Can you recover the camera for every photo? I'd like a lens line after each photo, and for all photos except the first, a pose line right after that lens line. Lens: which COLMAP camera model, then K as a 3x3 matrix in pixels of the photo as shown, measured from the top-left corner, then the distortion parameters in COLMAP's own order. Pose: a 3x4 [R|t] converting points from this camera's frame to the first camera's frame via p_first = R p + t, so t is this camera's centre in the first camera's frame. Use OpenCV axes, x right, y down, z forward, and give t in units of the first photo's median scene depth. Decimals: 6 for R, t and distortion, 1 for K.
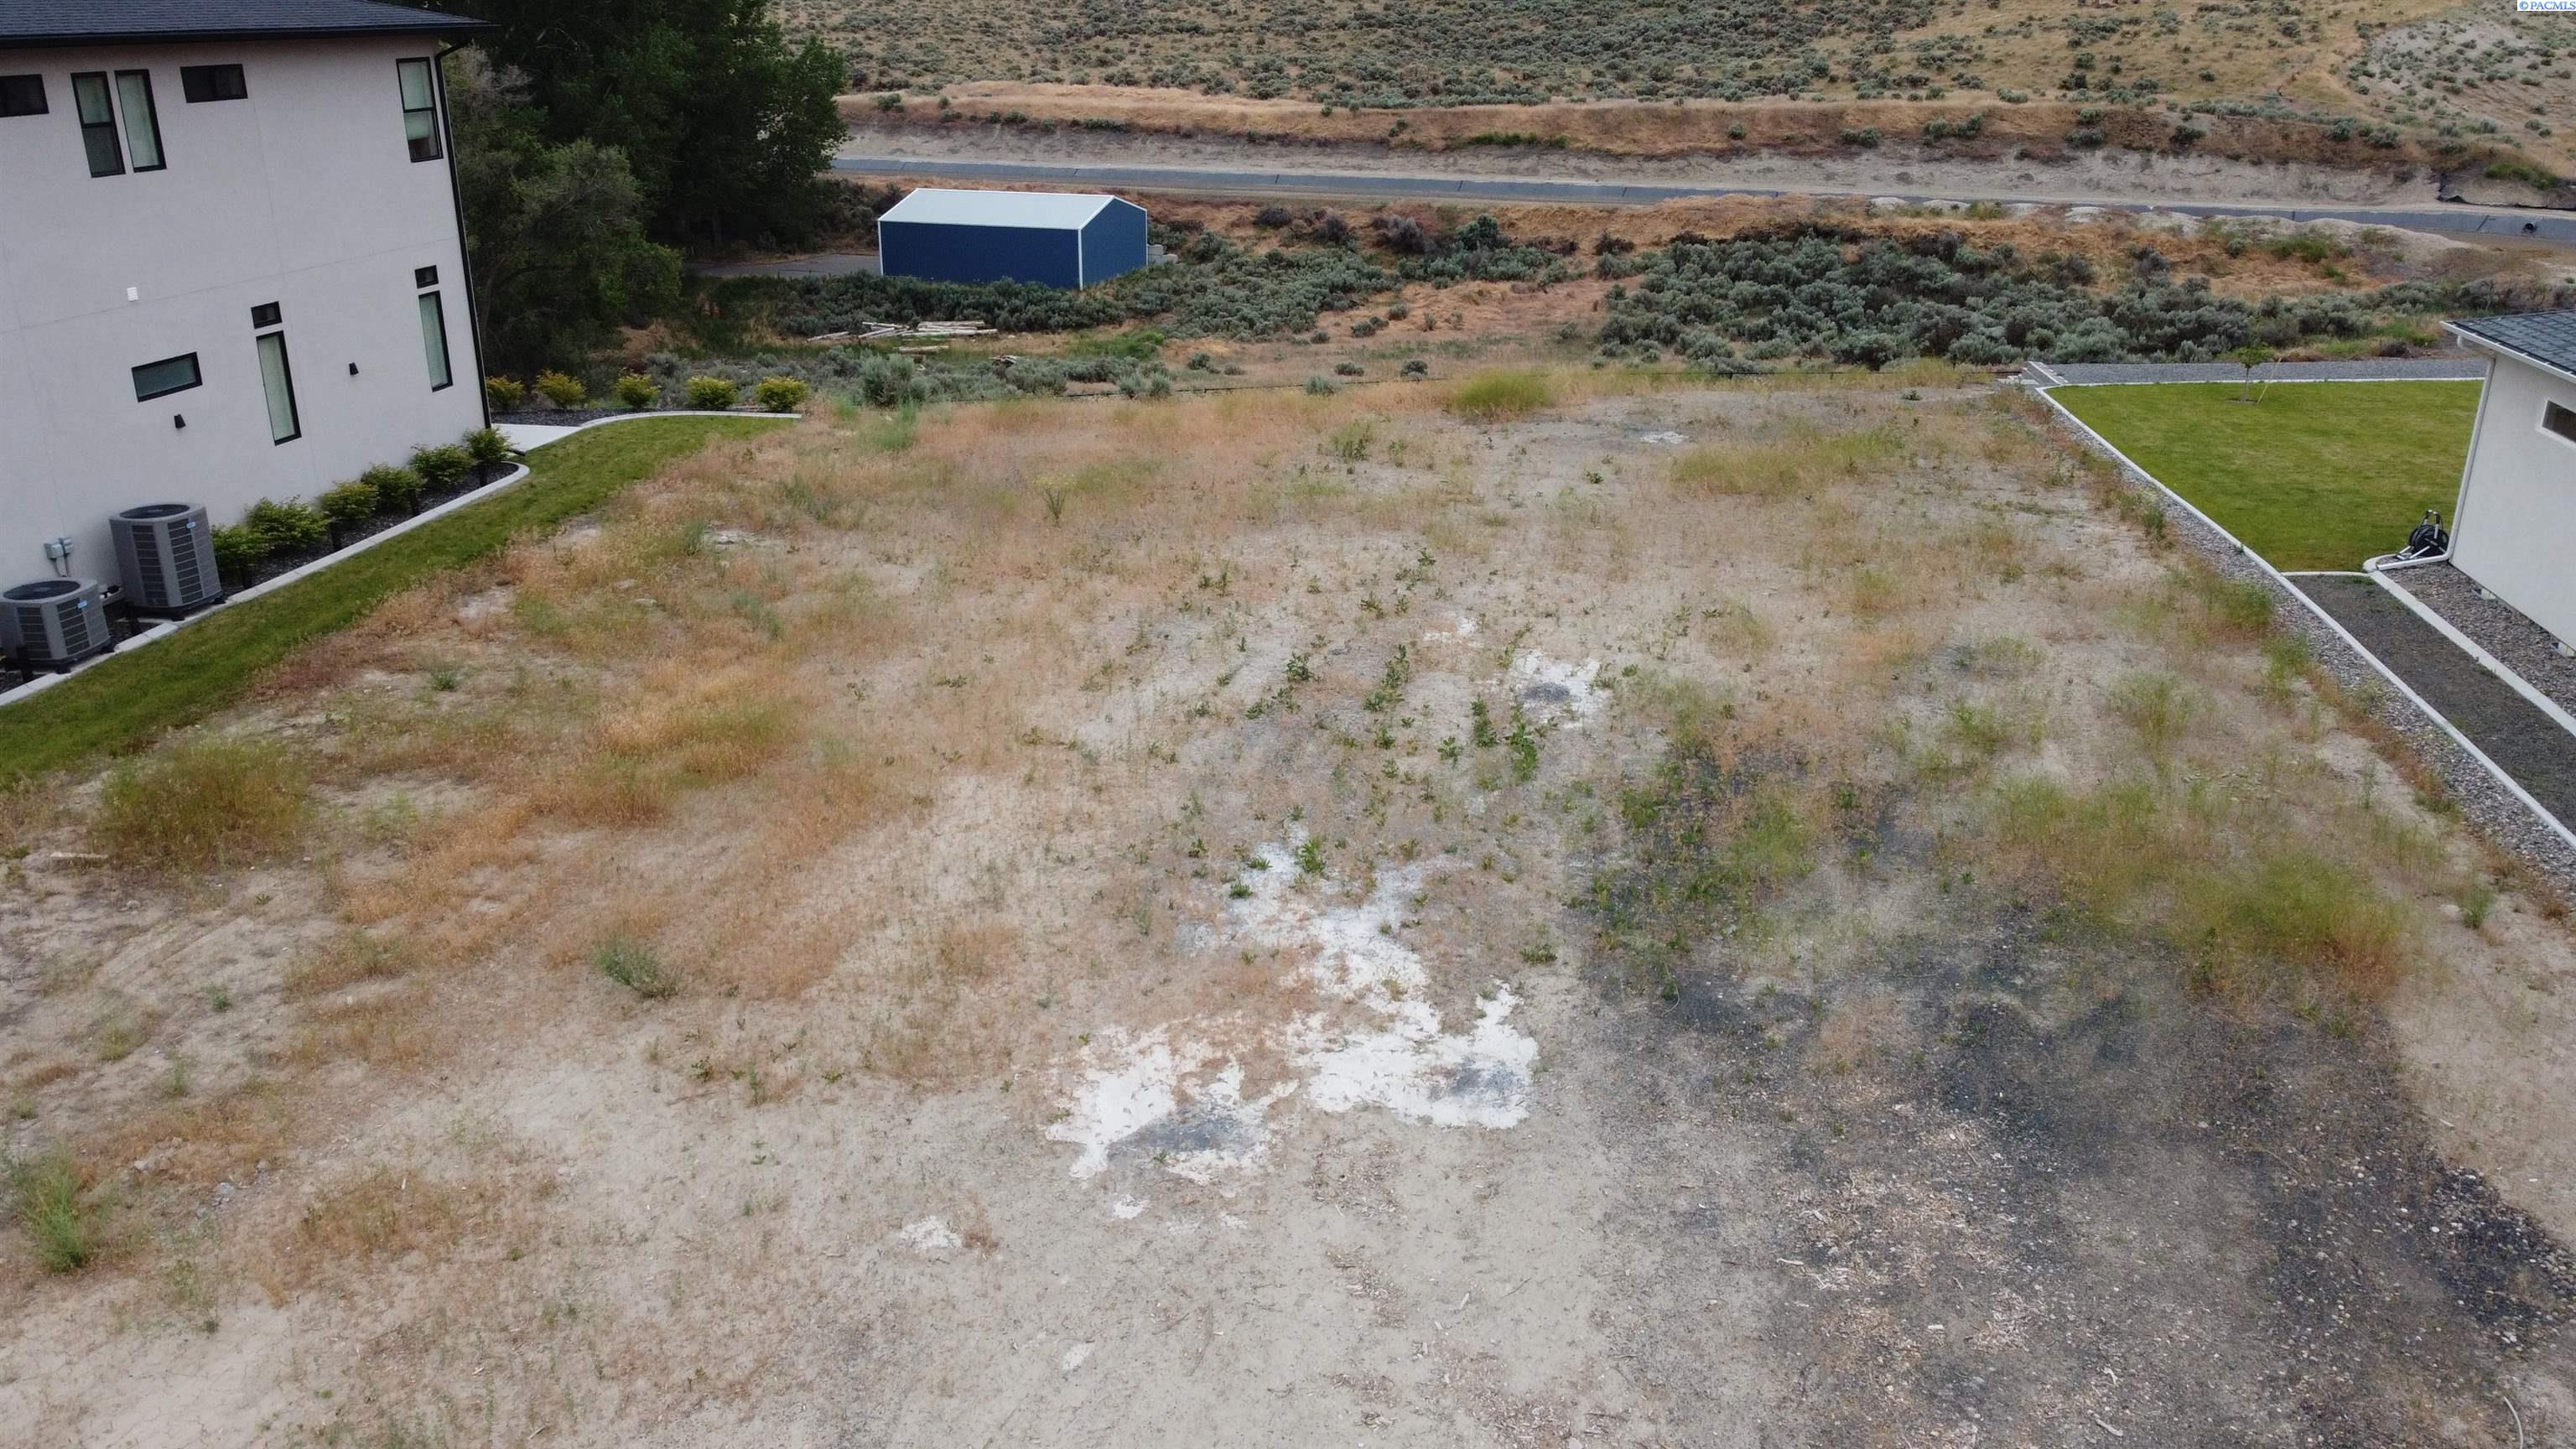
lens RADIAL K [[1952.5, 0, 1244.9], [0, 1952.5, 713.4], [0, 0, 1]] dist [-0.006913, -0.005925]
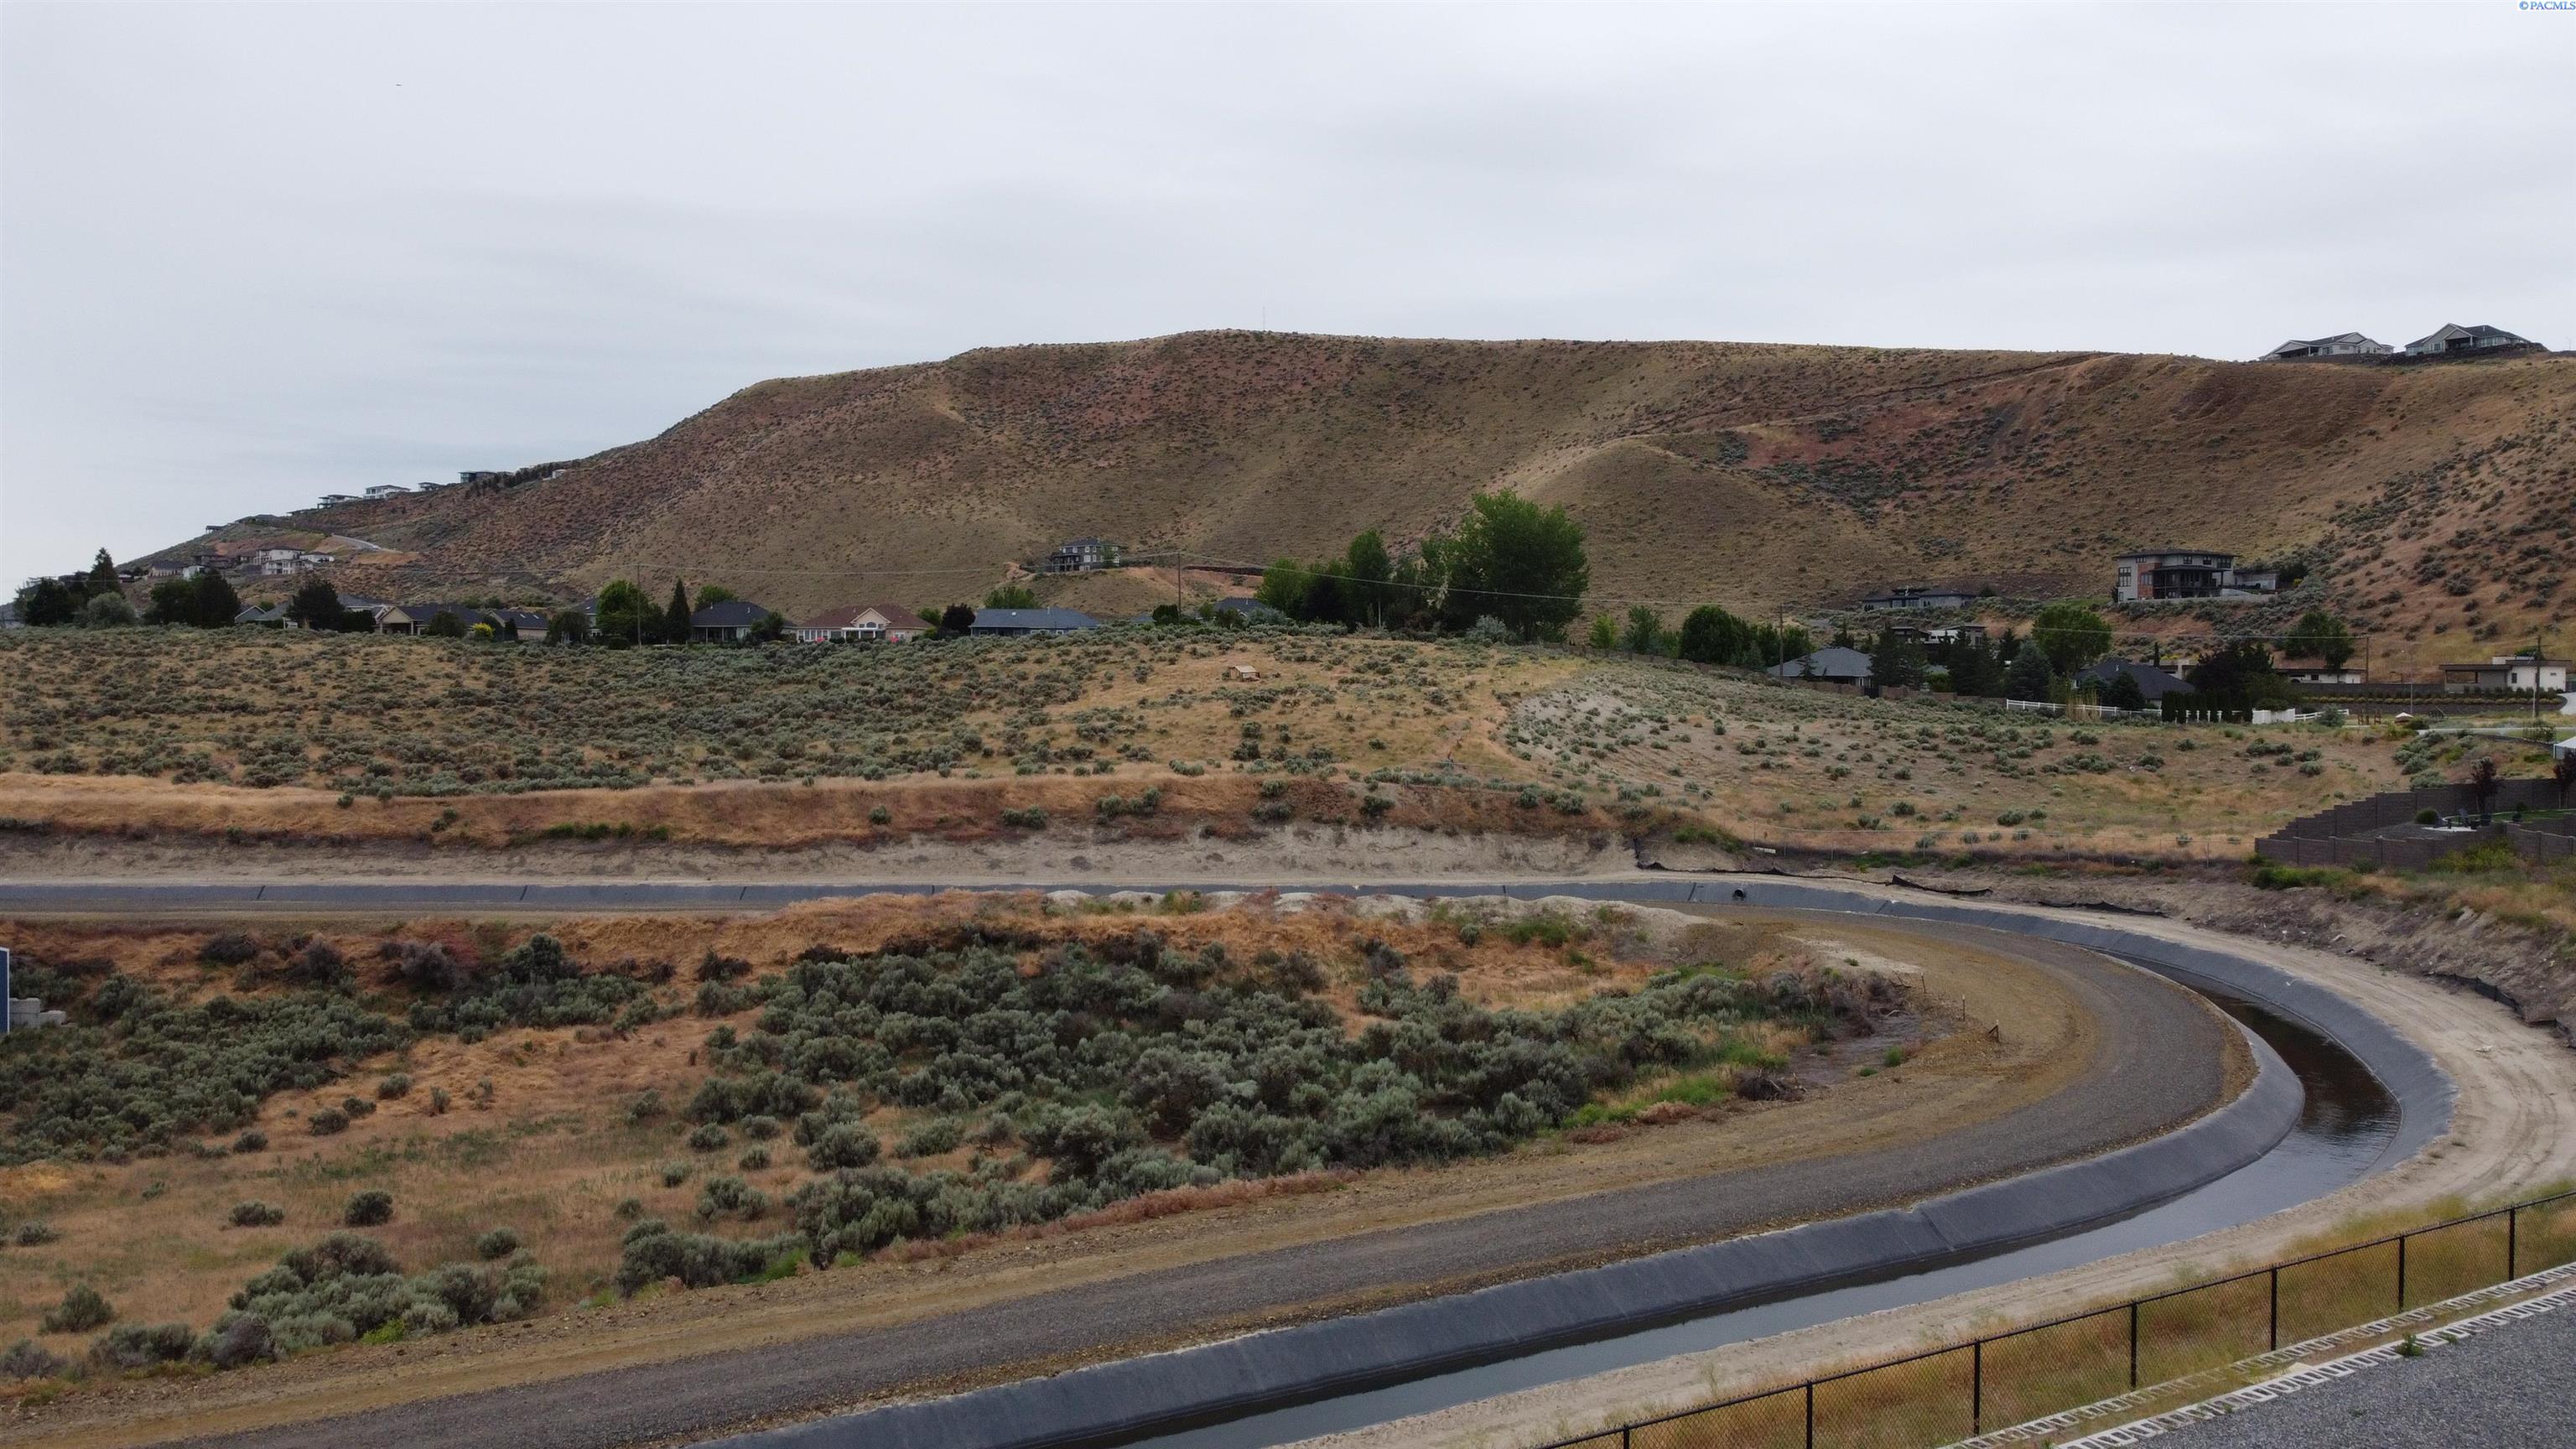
lens RADIAL K [[1952.5, 0, 1244.9], [0, 1952.5, 713.4], [0, 0, 1]] dist [-0.006913, -0.005925]
pose [[0.917190, -0.003117, 0.398438, 0.067713], [0.135096, 0.943171, -0.303608, -0.070063], [-0.374849, 0.332293, 0.865488, 0.222324]]
